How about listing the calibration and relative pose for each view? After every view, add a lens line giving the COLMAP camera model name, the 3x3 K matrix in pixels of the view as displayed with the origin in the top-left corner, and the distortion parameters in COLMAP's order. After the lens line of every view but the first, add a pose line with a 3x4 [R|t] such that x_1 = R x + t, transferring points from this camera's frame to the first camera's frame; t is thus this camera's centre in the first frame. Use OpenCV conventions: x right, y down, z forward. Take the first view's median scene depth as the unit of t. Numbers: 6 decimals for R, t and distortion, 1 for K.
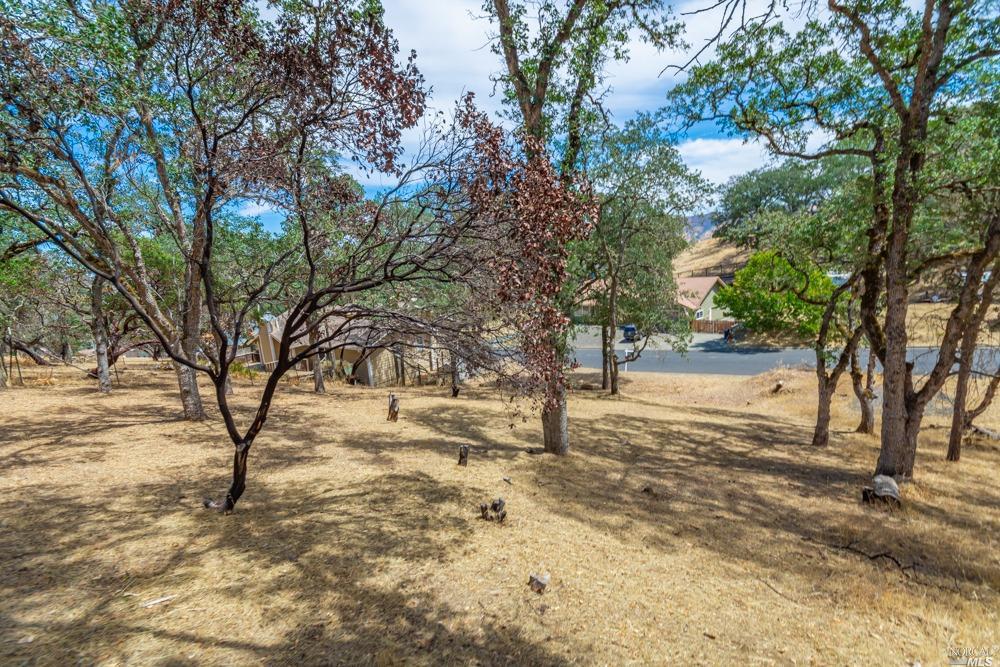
lens RADIAL K [[443.1, 0, 500.0], [0, 443.1, 333.5], [0, 0, 1]] dist [0.001485, 0.000242]
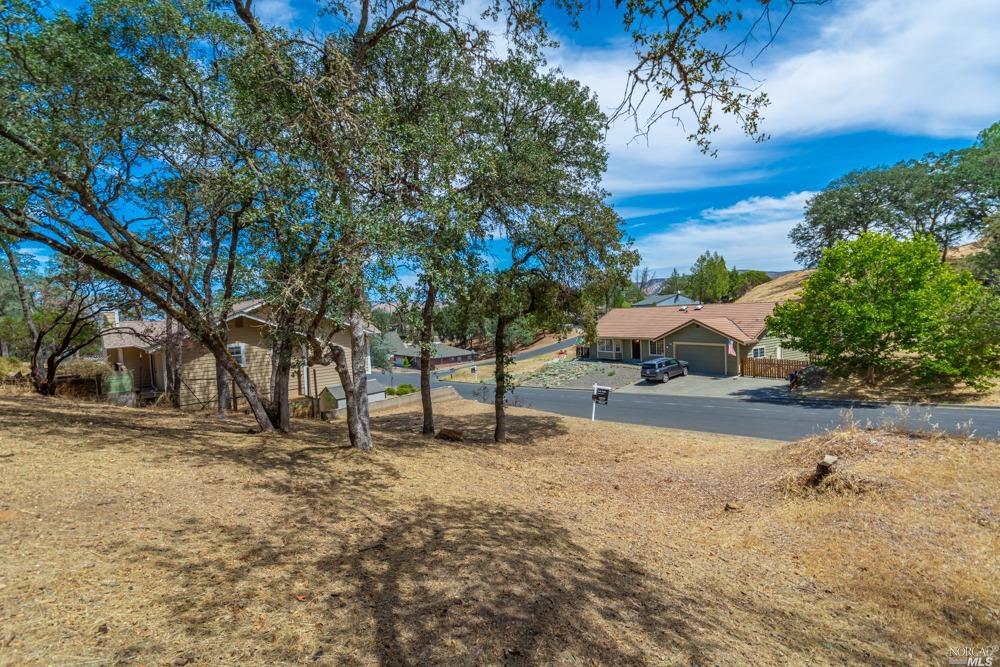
lens RADIAL K [[443.1, 0, 500.0], [0, 443.1, 333.5], [0, 0, 1]] dist [0.001485, 0.000242]
pose [[0.981062, 0.044095, -0.188606, 0.228611], [-0.064571, 0.992496, -0.103834, 0.033104], [0.182612, 0.114046, 0.976548, 0.306650]]
